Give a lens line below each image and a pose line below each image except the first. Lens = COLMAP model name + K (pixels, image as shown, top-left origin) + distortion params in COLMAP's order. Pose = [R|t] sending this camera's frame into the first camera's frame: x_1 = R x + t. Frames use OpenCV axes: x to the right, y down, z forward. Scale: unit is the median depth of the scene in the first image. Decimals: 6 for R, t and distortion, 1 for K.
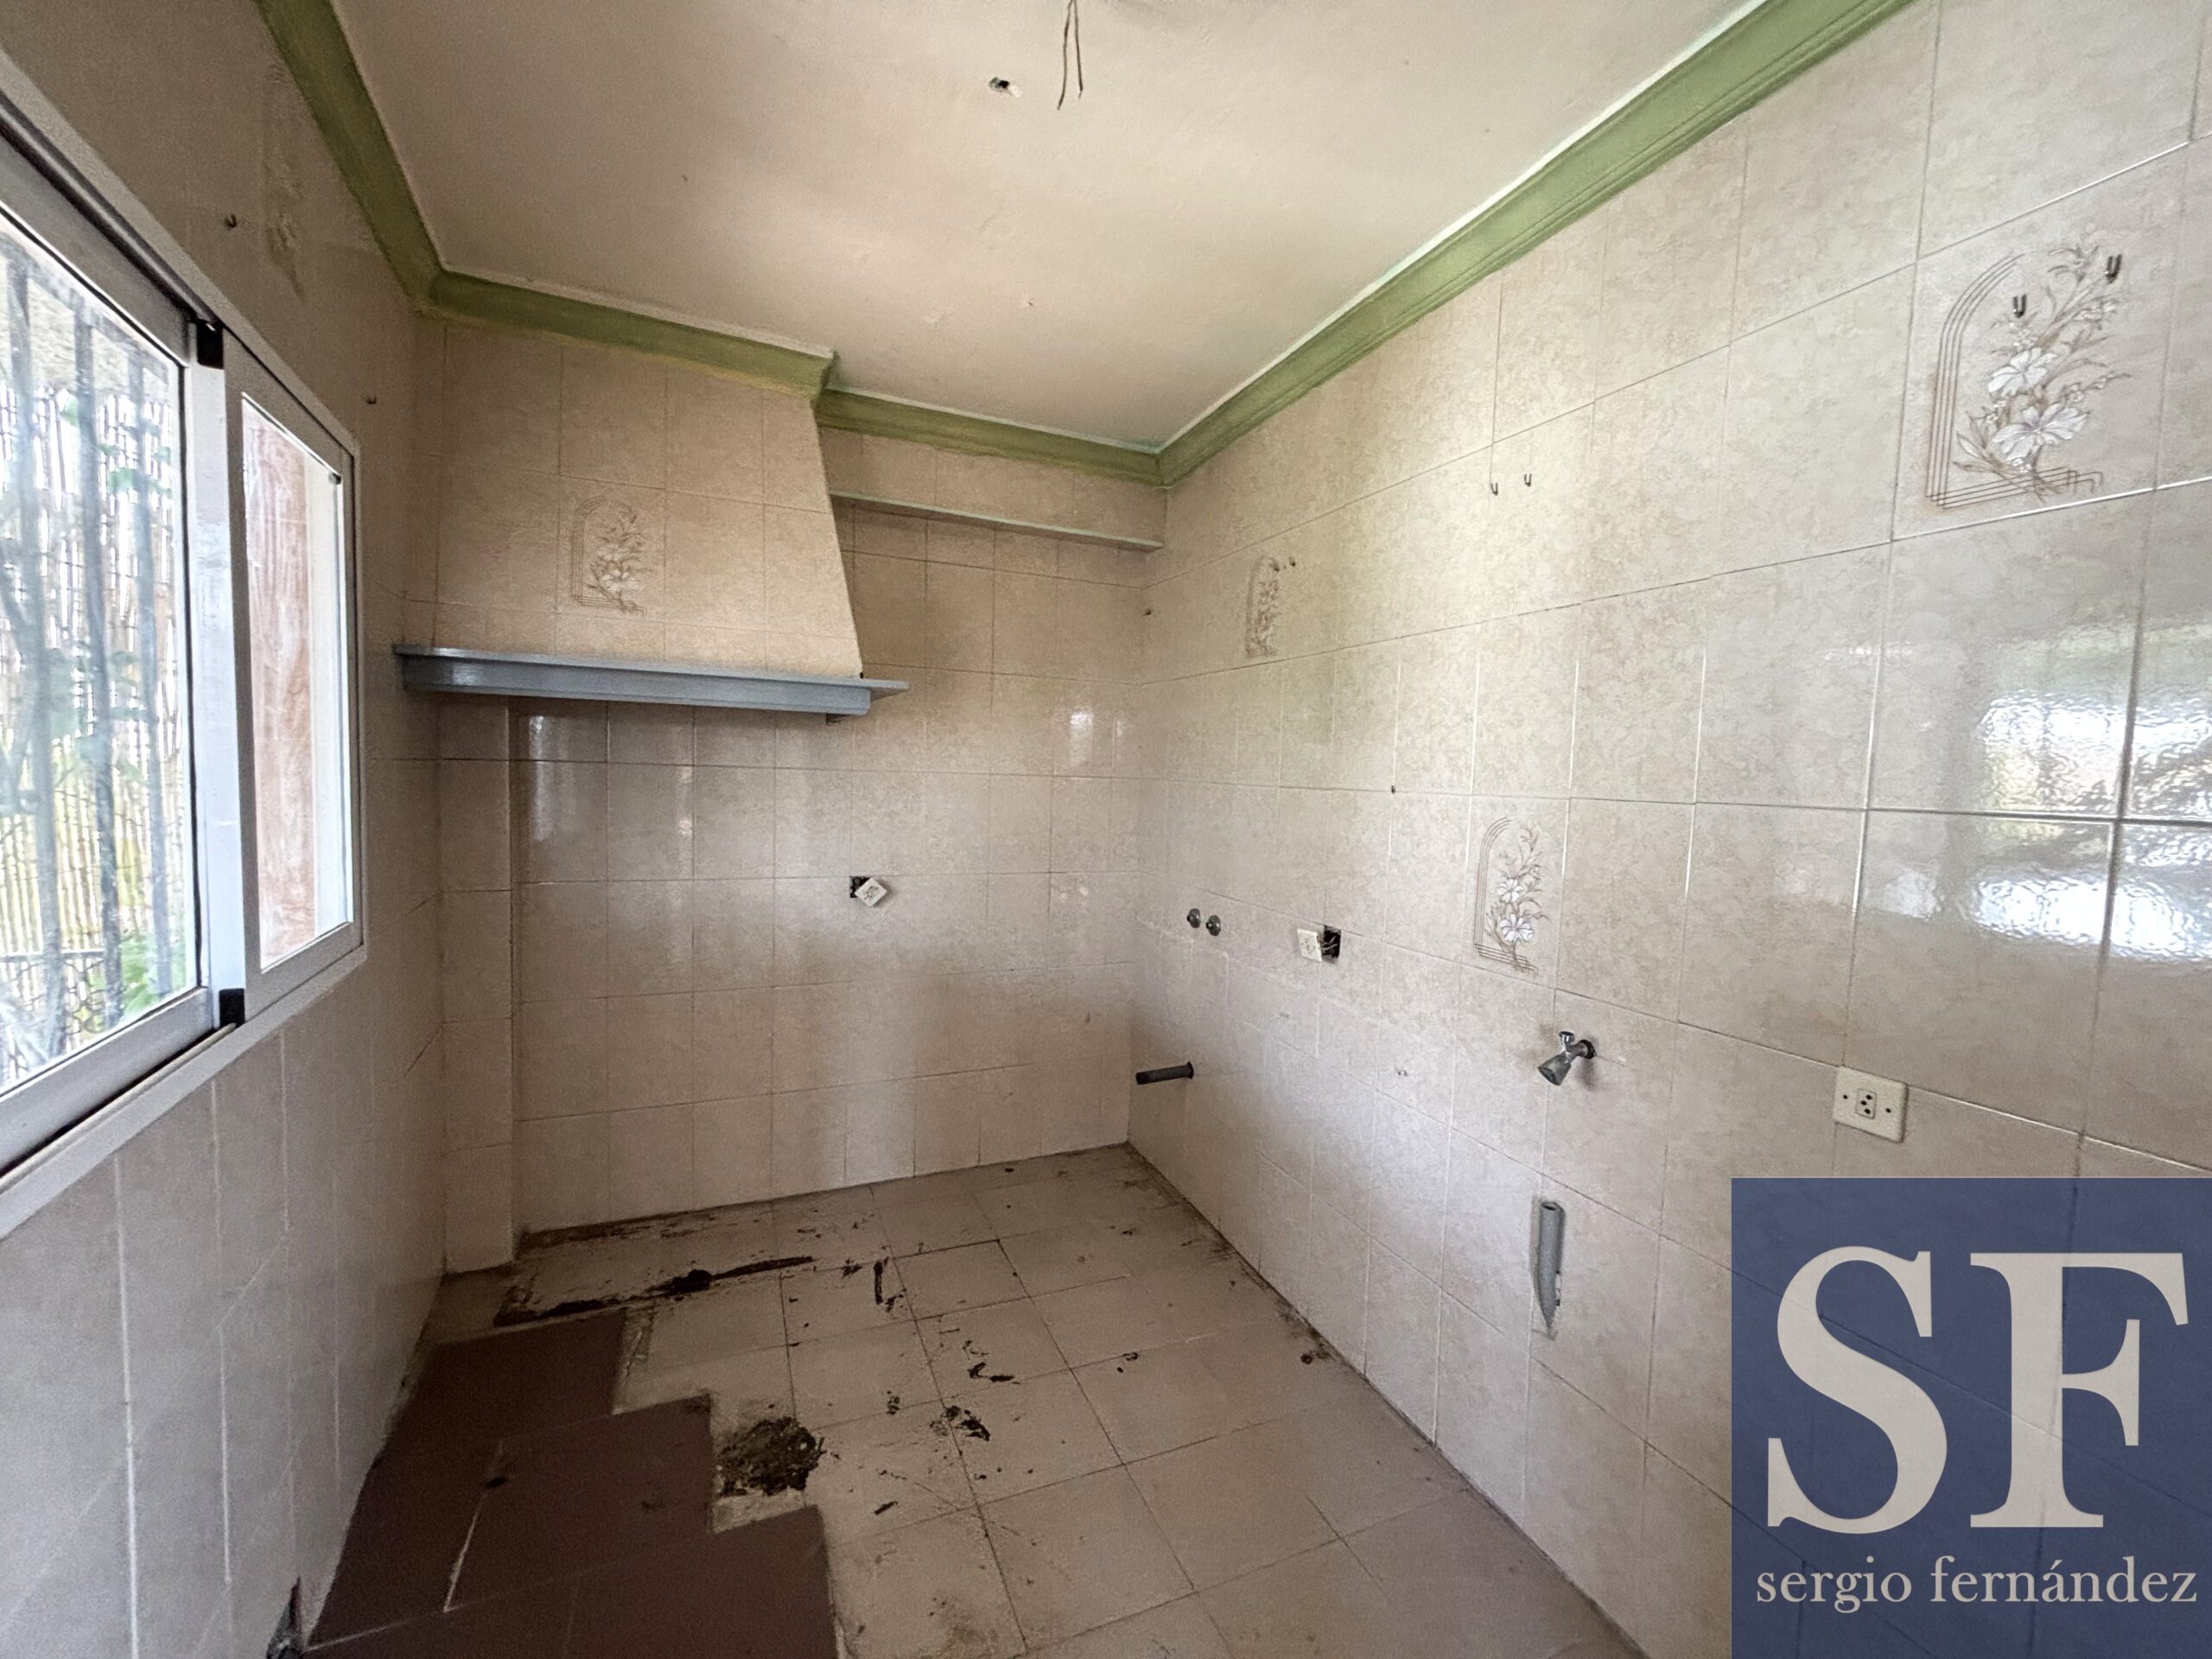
lens RADIAL K [[898.4, 0, 1111.8], [0, 898.4, 827.3], [0, 0, 1]] dist [0.013277, -0.000463]
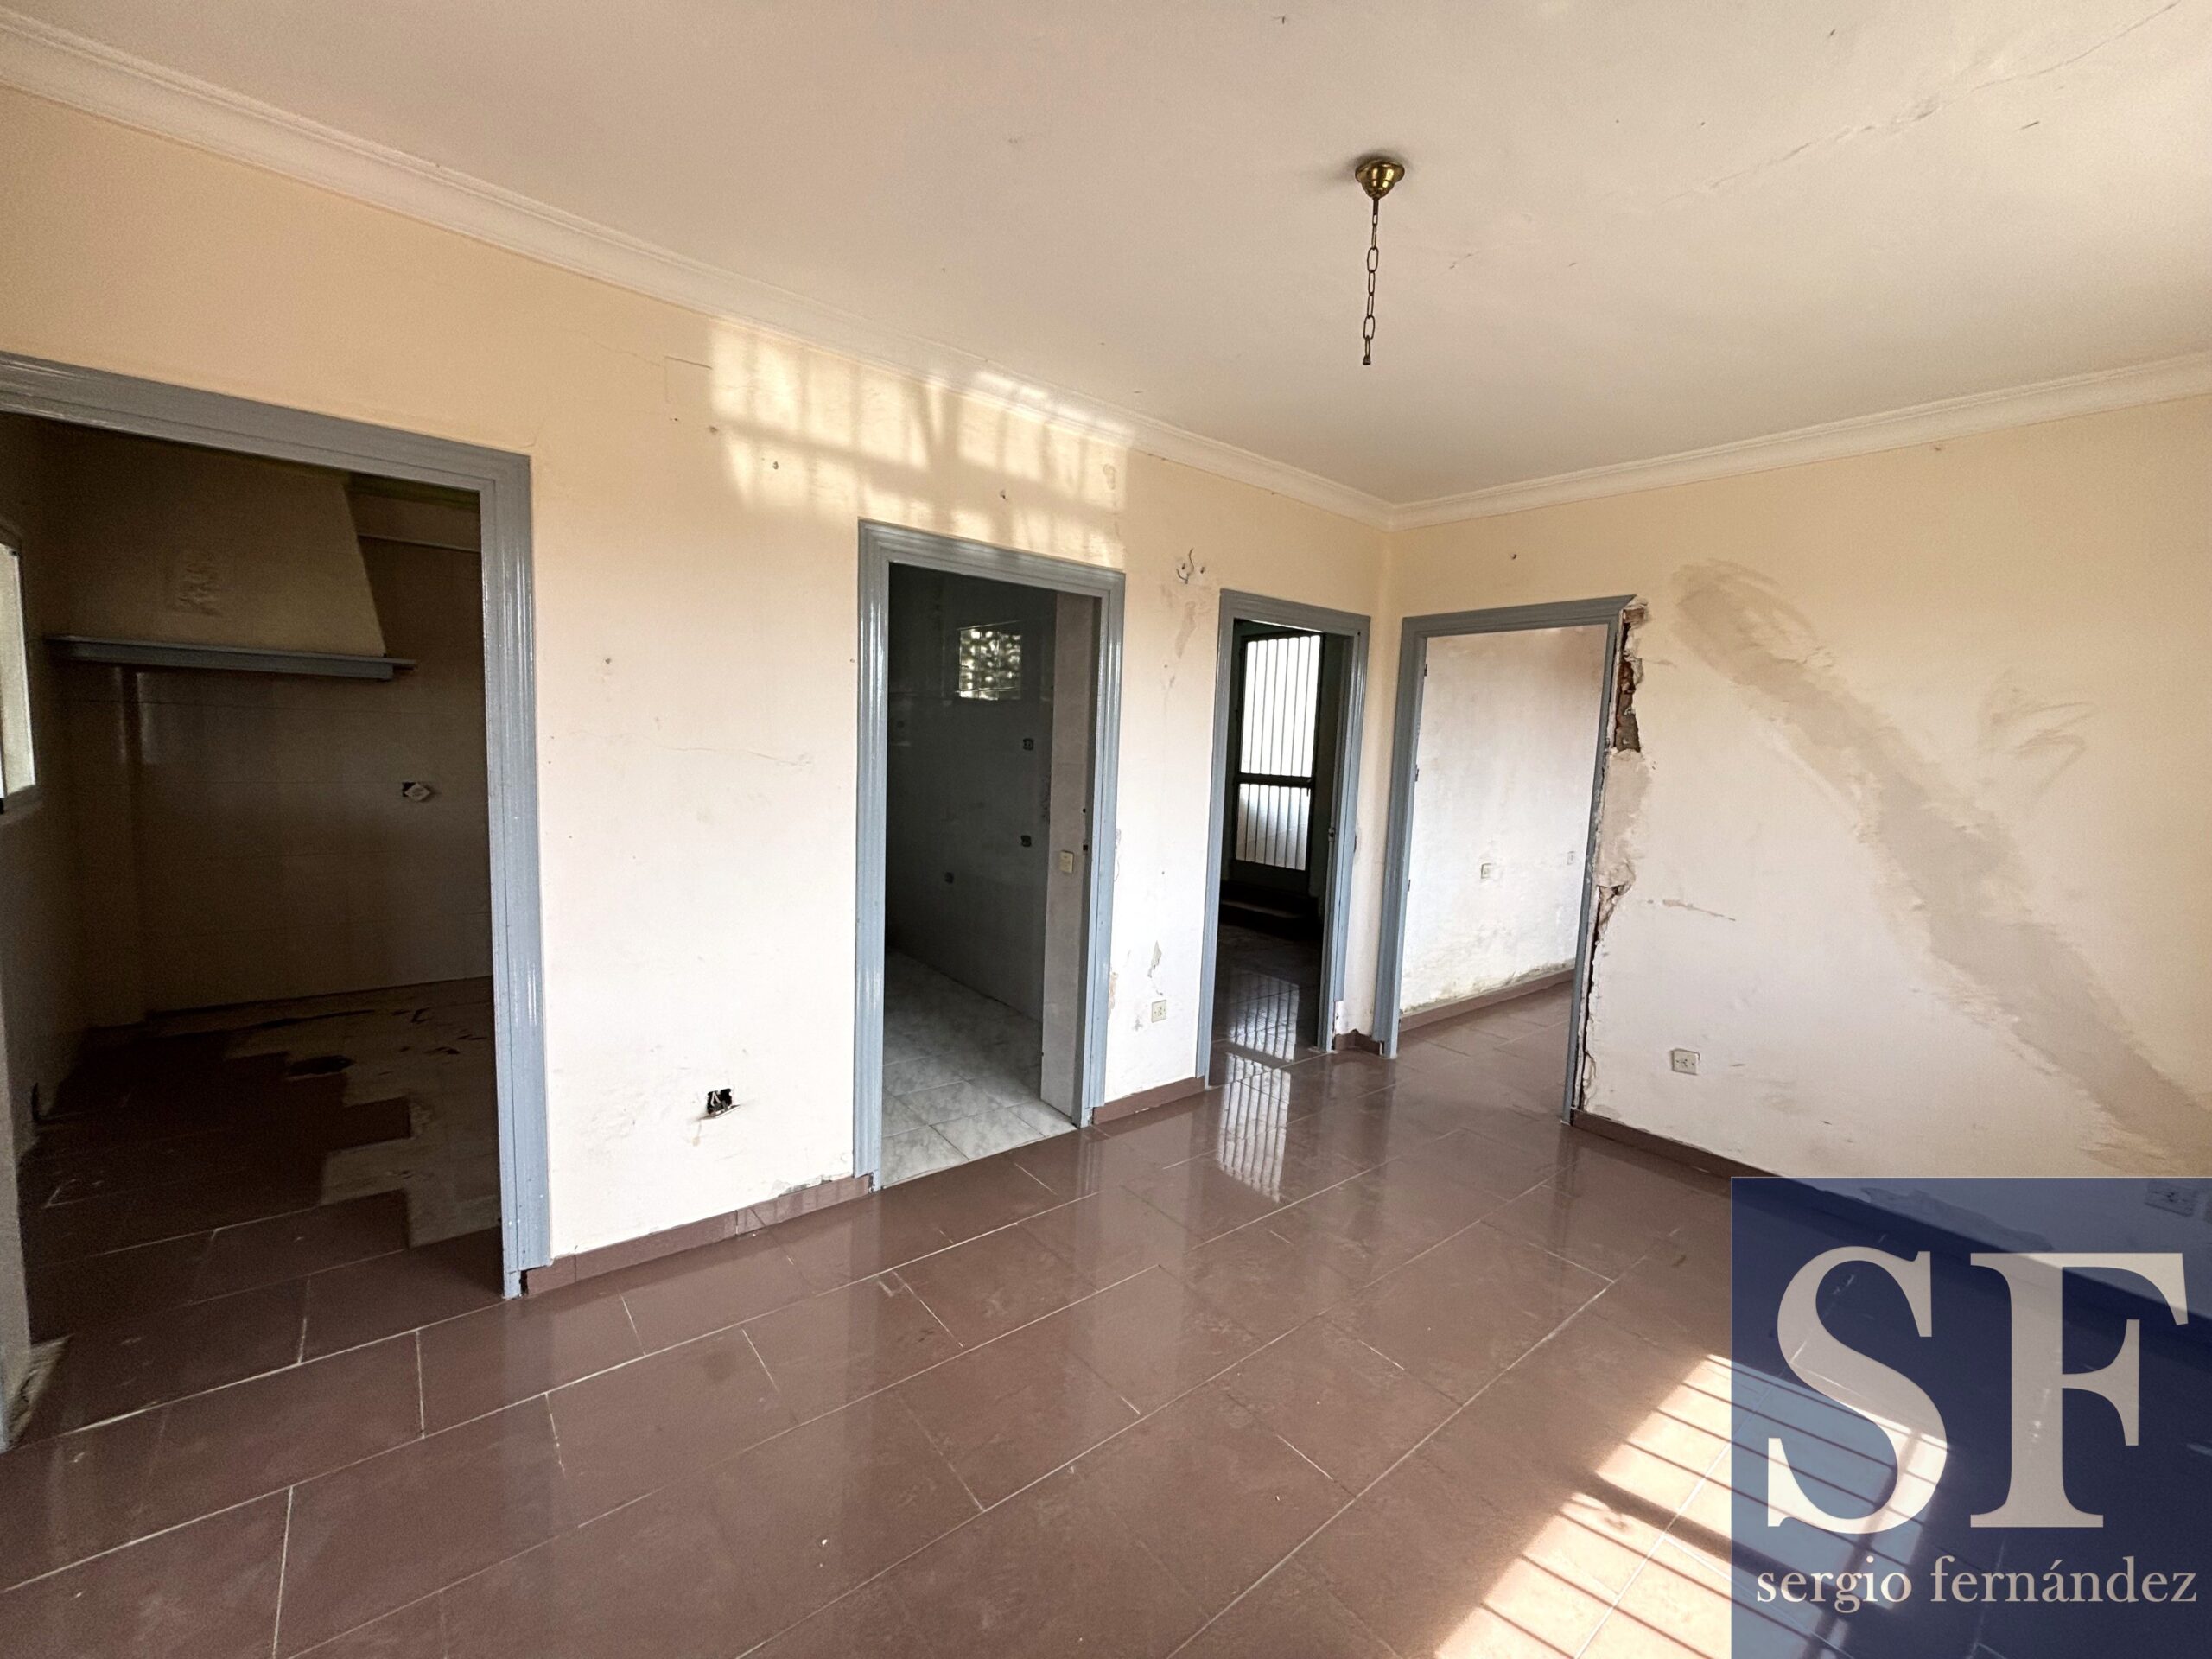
lens RADIAL K [[898.4, 0, 1114.6], [0, 898.4, 821.6], [0, 0, 1]] dist [0.013277, -0.000463]
pose [[0.967294, -0.022311, 0.252674, 0.603446], [0.011600, 0.998973, 0.043803, 0.081421], [-0.253392, -0.039439, 0.966559, -0.990775]]
